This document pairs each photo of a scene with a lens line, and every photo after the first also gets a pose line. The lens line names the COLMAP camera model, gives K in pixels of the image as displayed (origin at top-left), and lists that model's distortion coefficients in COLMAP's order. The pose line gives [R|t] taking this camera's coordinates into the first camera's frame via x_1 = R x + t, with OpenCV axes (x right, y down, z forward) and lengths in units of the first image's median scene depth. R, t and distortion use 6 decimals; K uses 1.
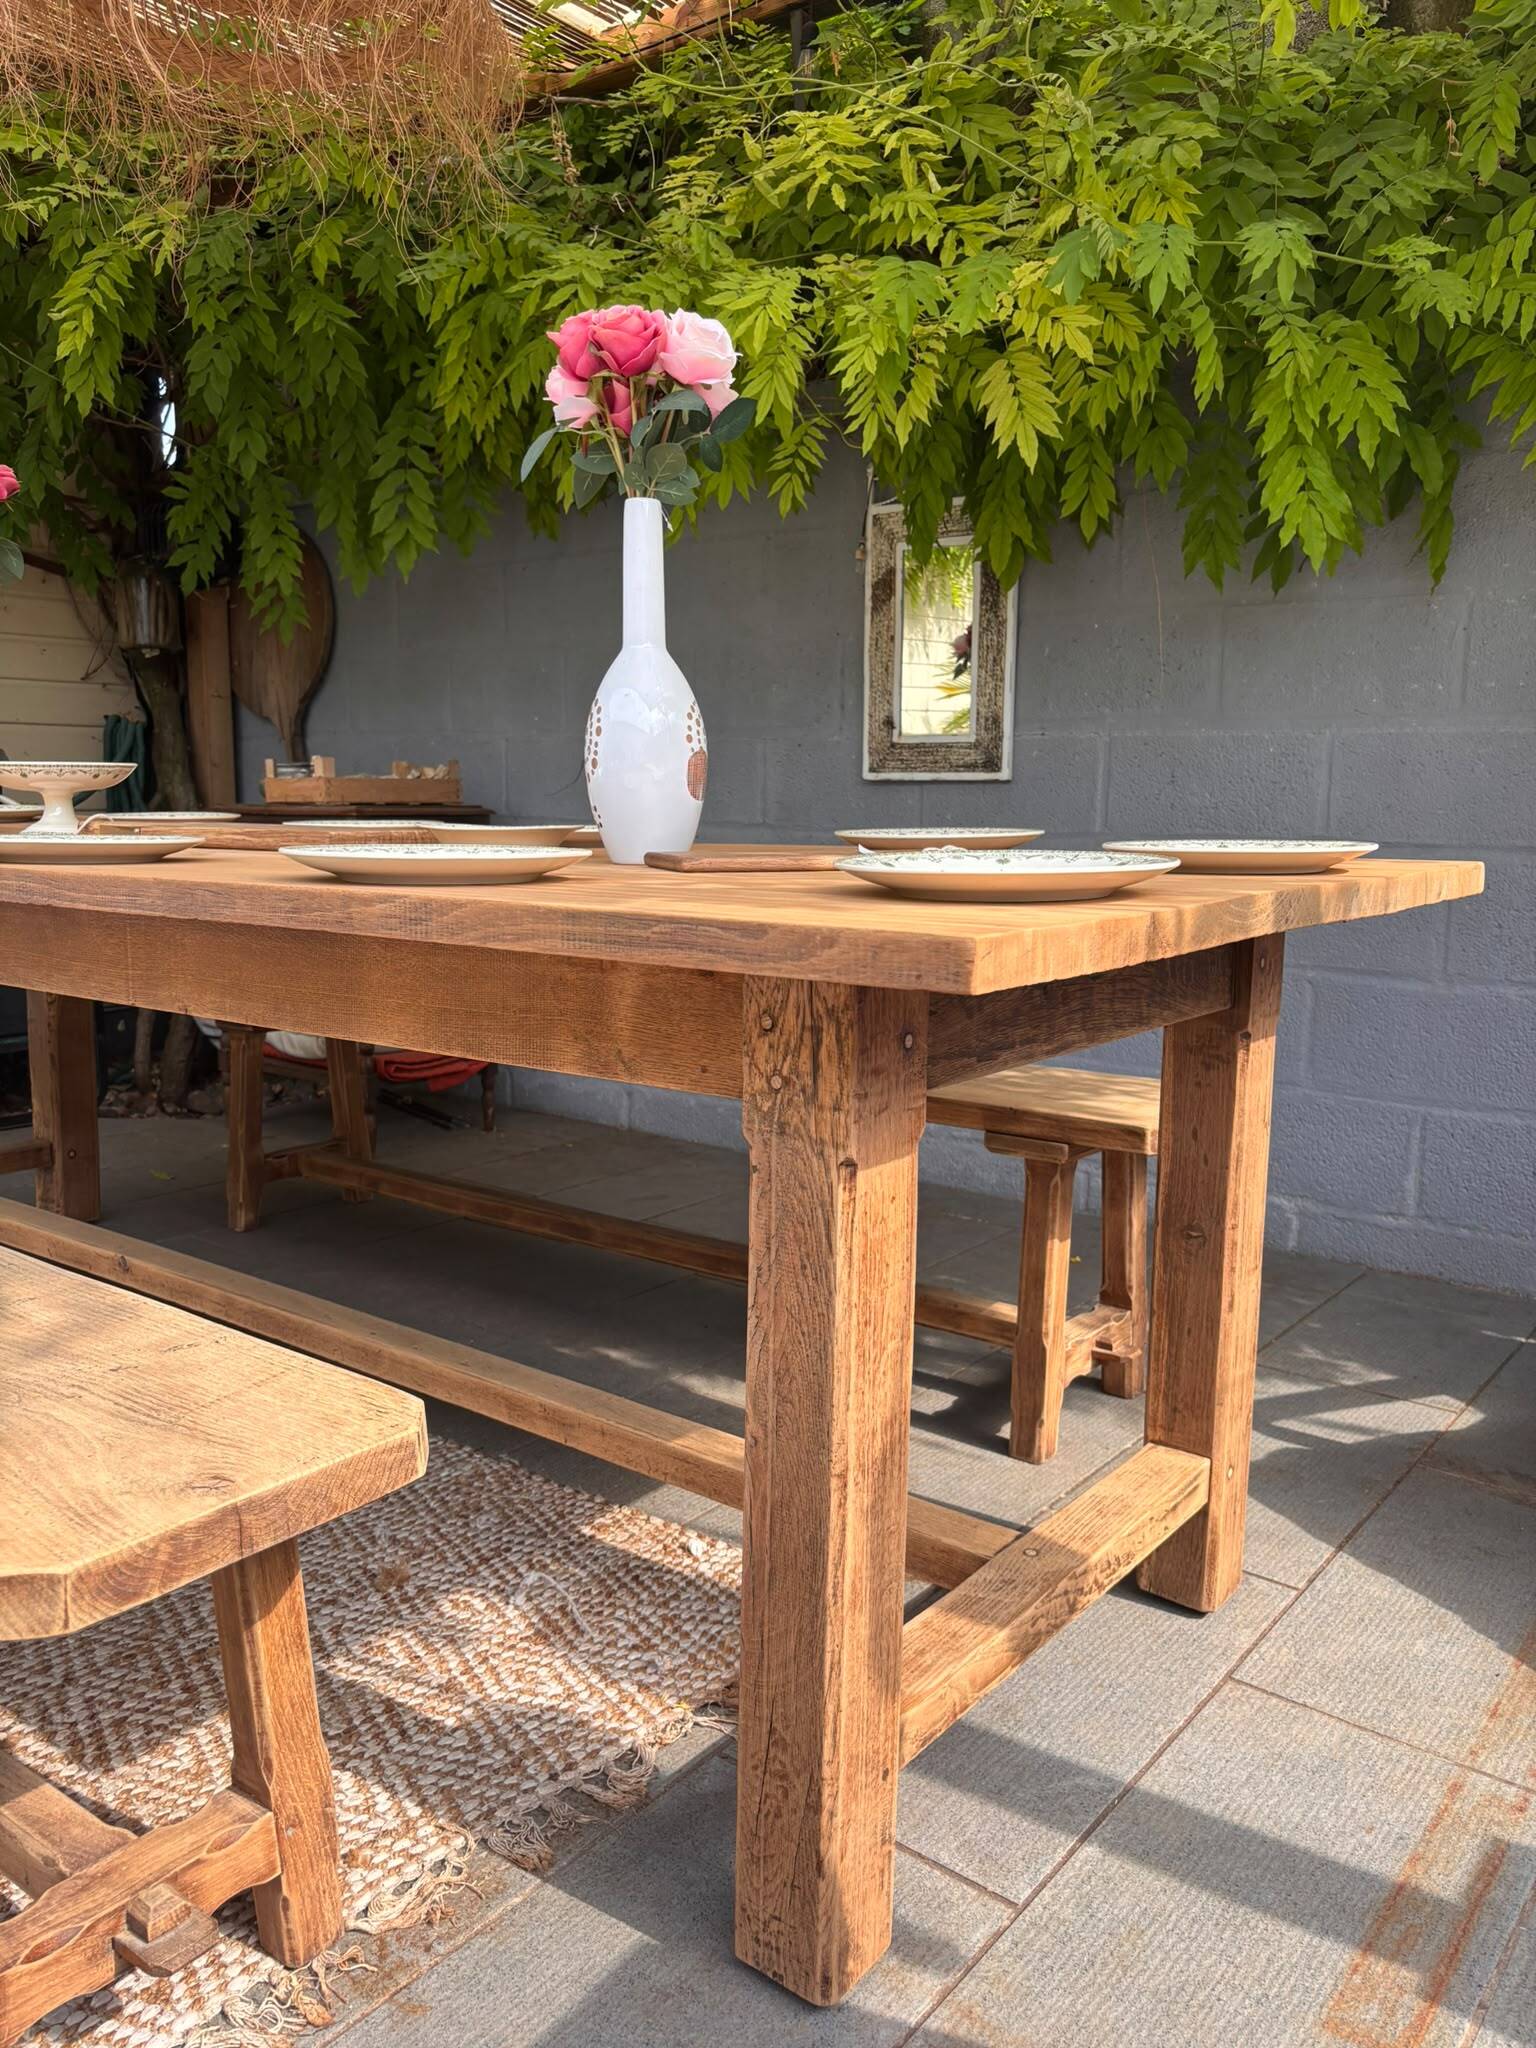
lens RADIAL K [[1558.4, 0, 782.9], [0, 1558.4, 1032.7], [0, 0, 1]] dist [0.038554, -0.040856]
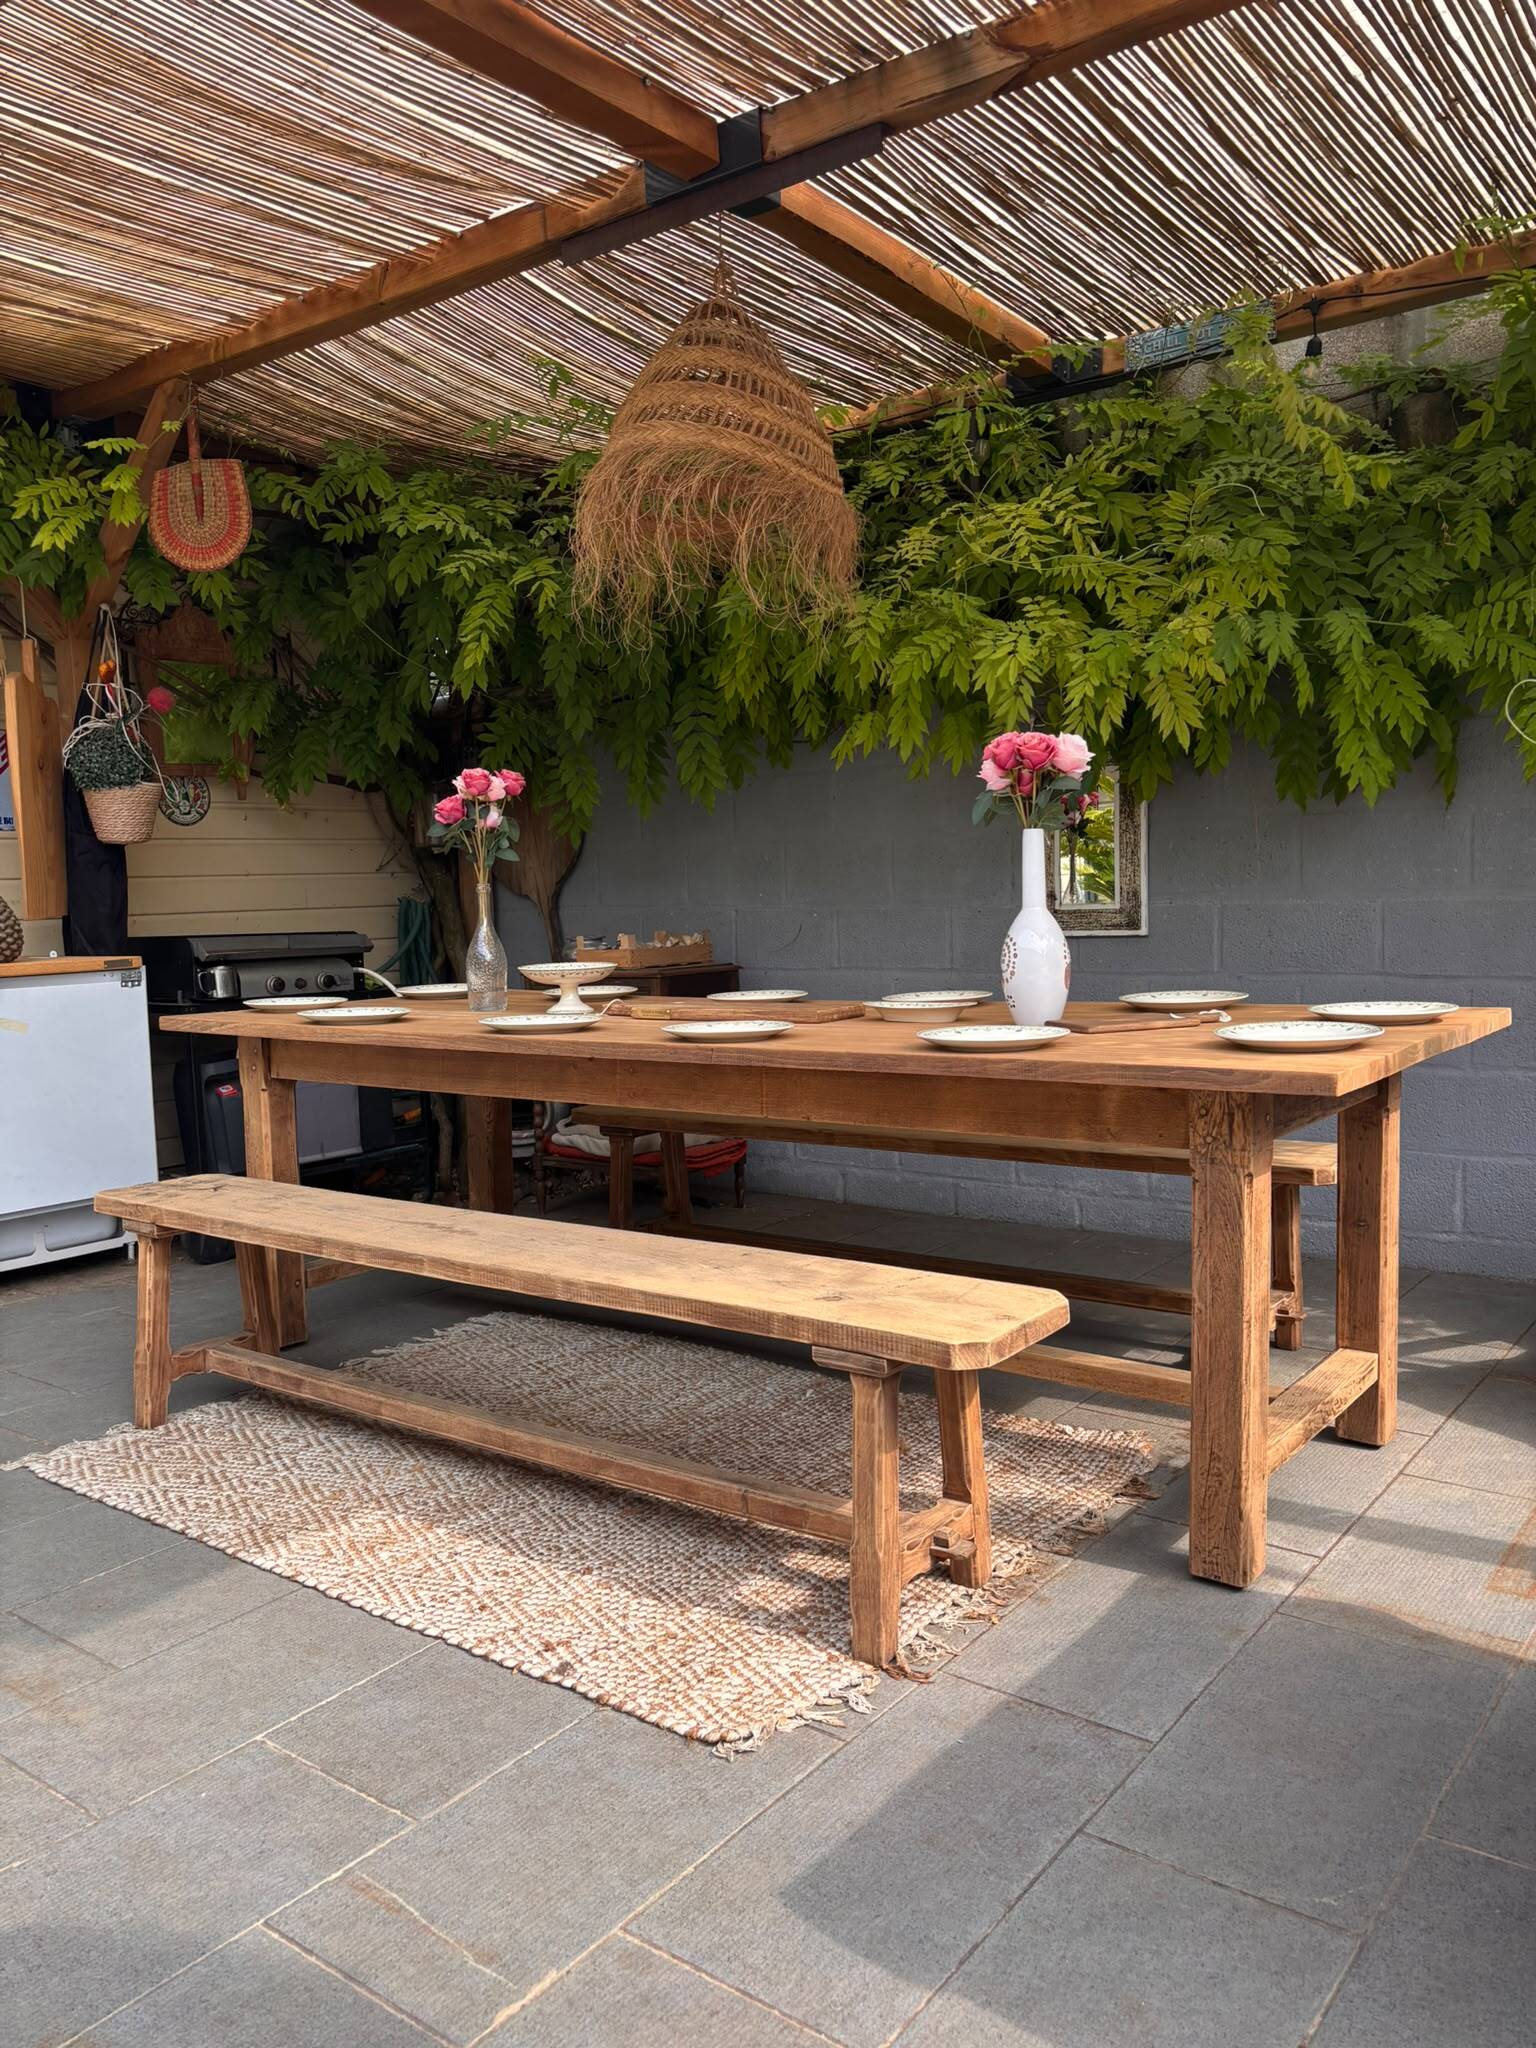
lens RADIAL K [[1557.7, 0, 786.2], [0, 1557.7, 1033.4], [0, 0, 1]] dist [0.003953, 0.038284]
pose [[0.999072, -0.040693, 0.014141, -0.361881], [0.041489, 0.997240, -0.061572, -0.003574], [-0.011596, 0.062101, 0.998002, -0.684556]]
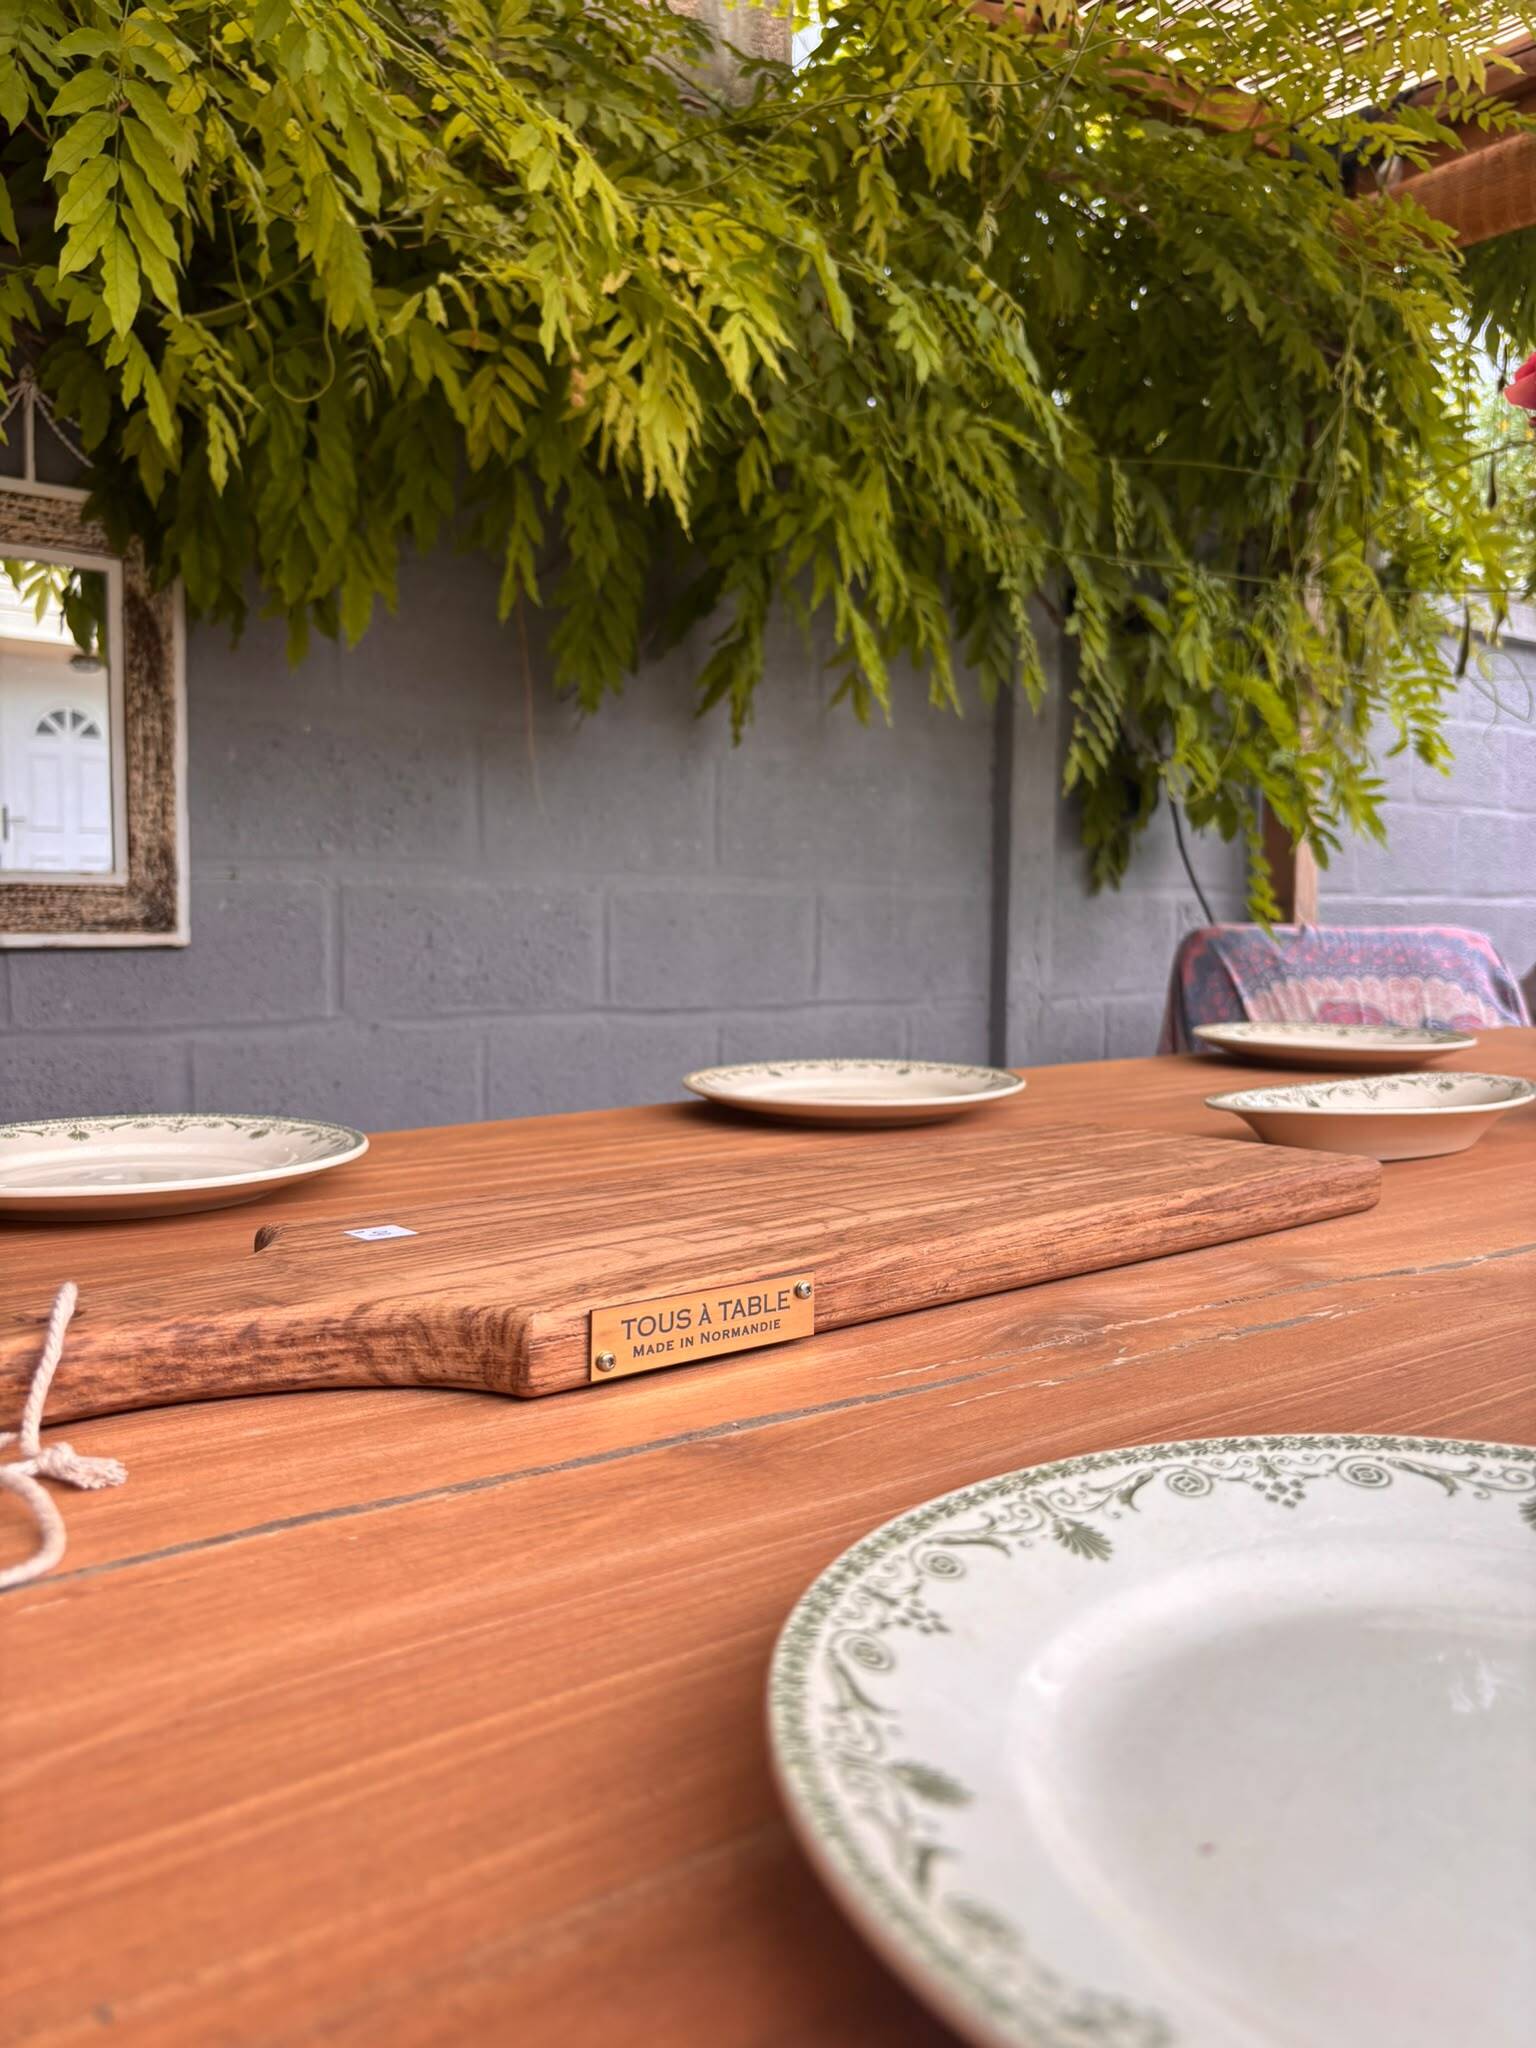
lens RADIAL K [[1581.8, 0, 768.0], [0, 1581.8, 1024.0], [0, 0, 1]] dist [-0.003383, 0.004812]
pose [[0.275218, -0.072458, 0.958648, -0.745783], [0.150216, 0.988149, 0.031563, -0.206402], [-0.949574, 0.135318, 0.282841, 1.073529]]
